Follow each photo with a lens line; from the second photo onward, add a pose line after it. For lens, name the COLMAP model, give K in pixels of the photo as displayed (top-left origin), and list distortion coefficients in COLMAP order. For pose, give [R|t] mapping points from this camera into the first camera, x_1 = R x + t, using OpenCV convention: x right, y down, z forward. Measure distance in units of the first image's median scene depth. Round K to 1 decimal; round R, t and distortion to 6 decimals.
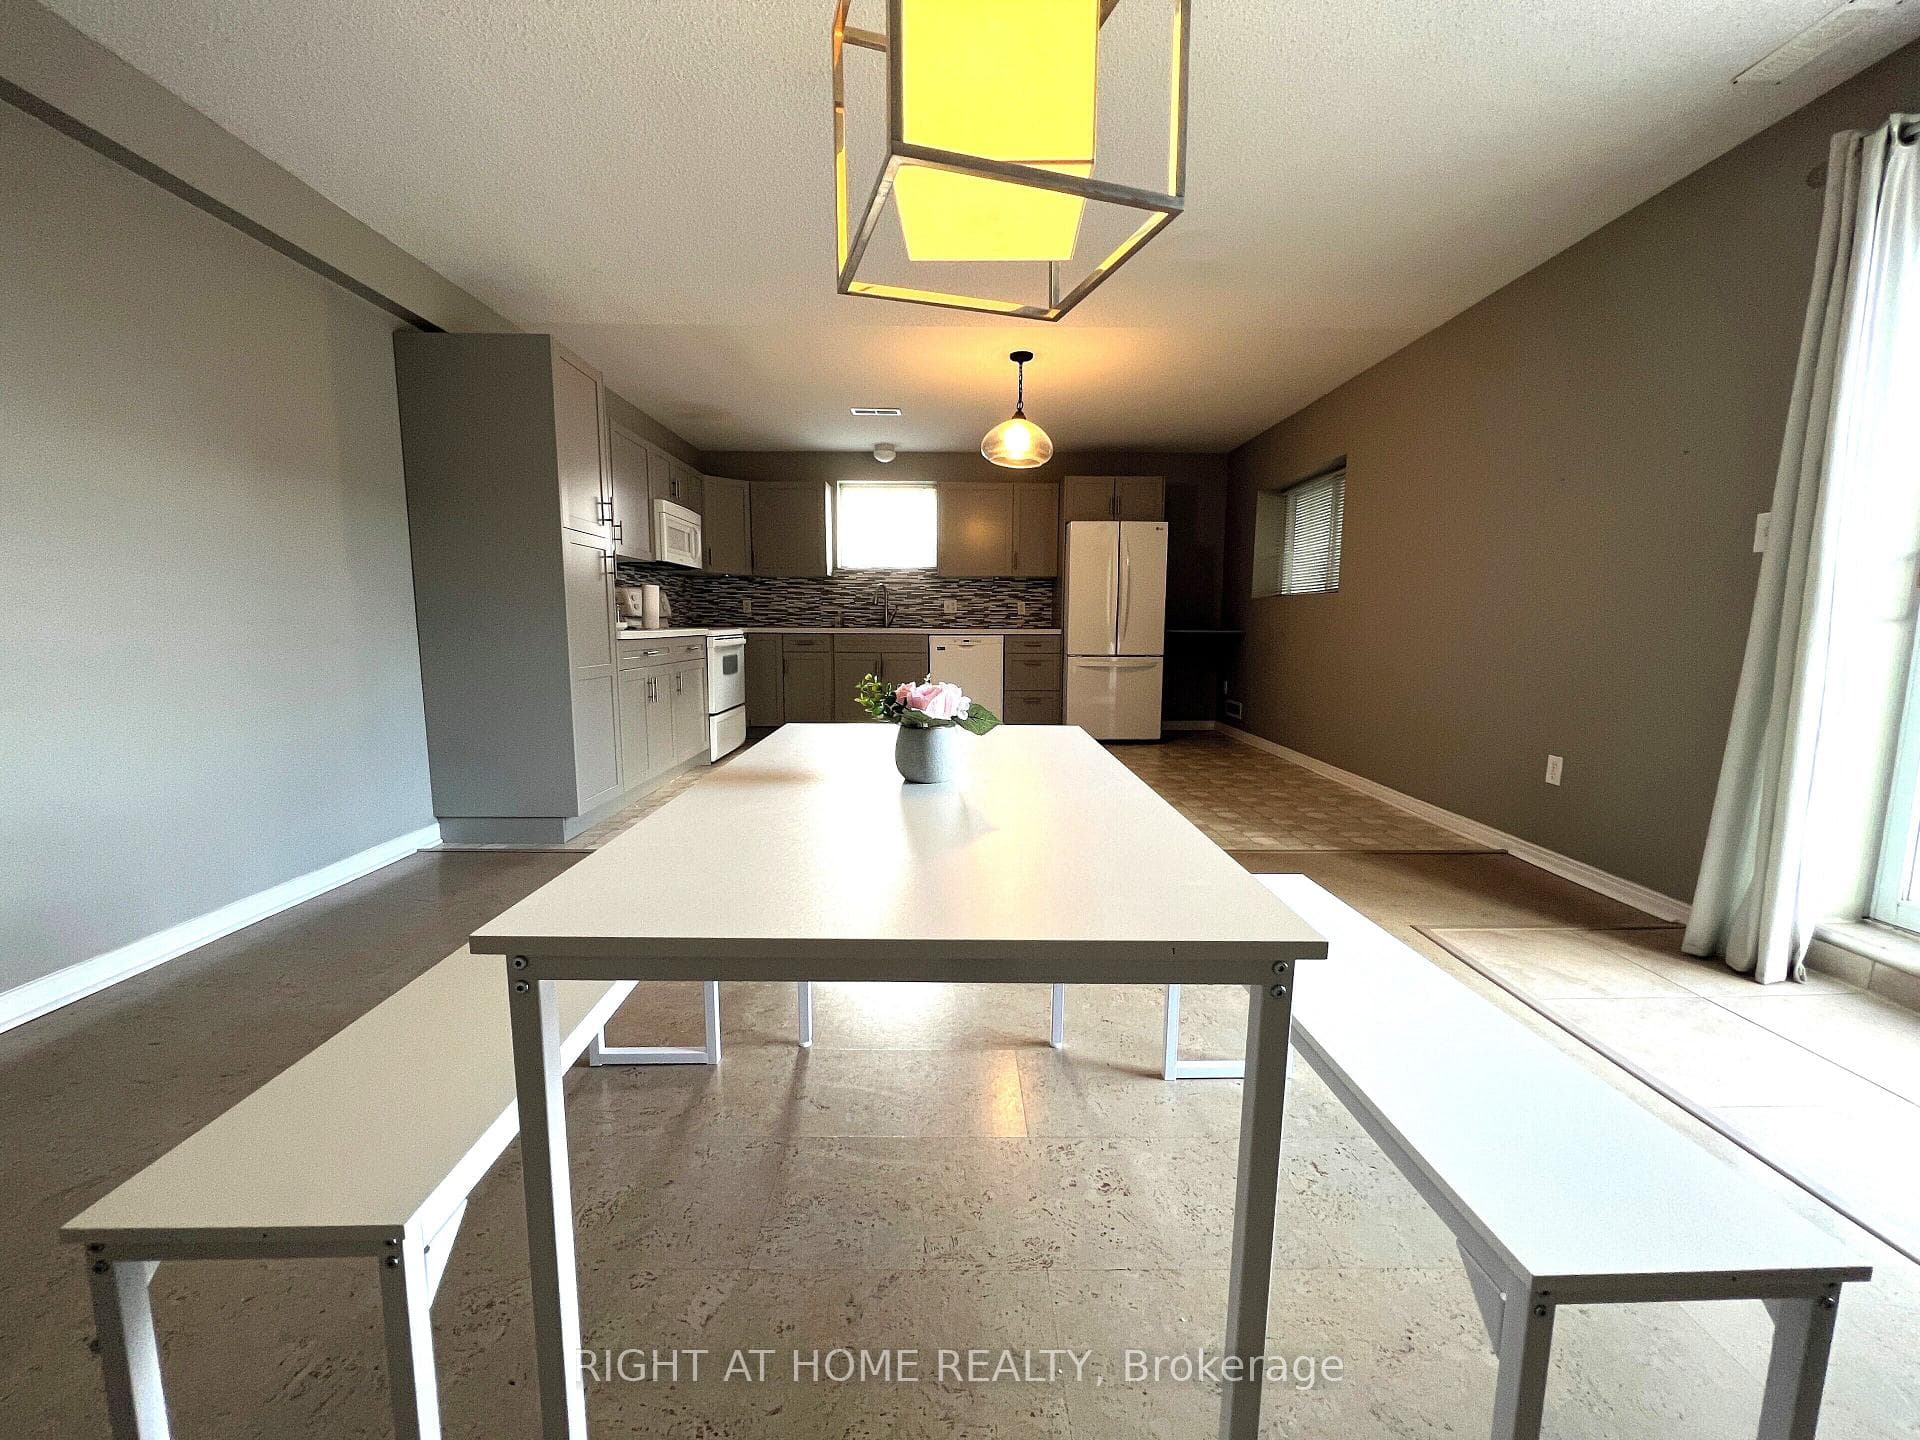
lens RADIAL K [[768.9, 0, 959.6], [0, 768.9, 719.5], [0, 0, 1]] dist [-0.000932, -0.000002]
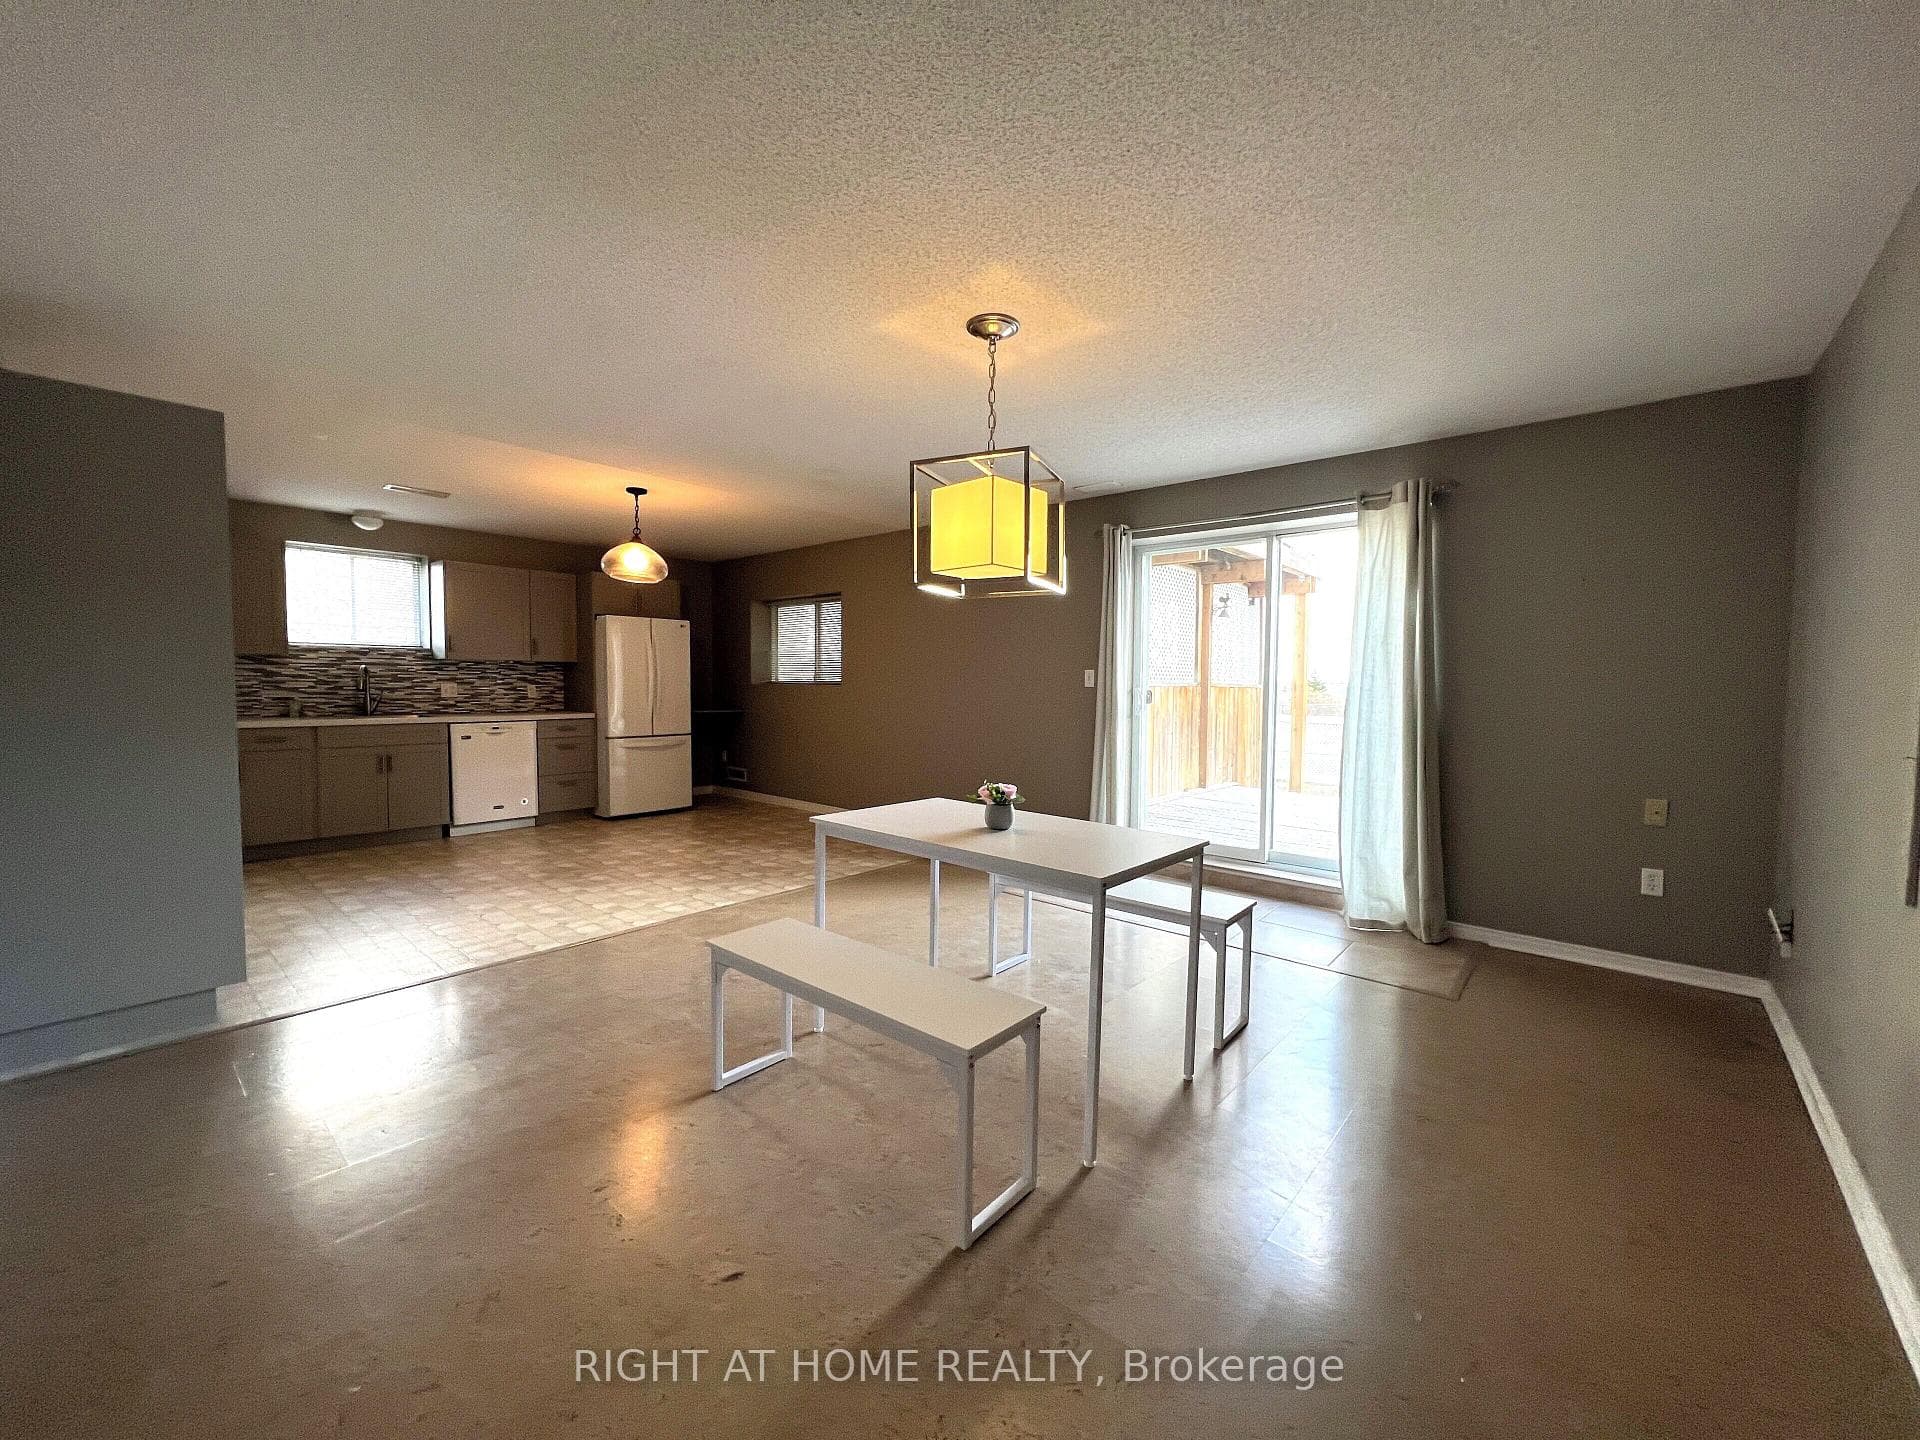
lens RADIAL K [[768.9, 0, 959.6], [0, 768.9, 719.5], [0, 0, 1]] dist [-0.000932, -0.000002]
pose [[0.659781, -0.036183, 0.750586, -0.320316], [0.088151, 0.995671, -0.029489, -0.032444], [-0.746269, 0.085621, 0.660114, -0.069665]]
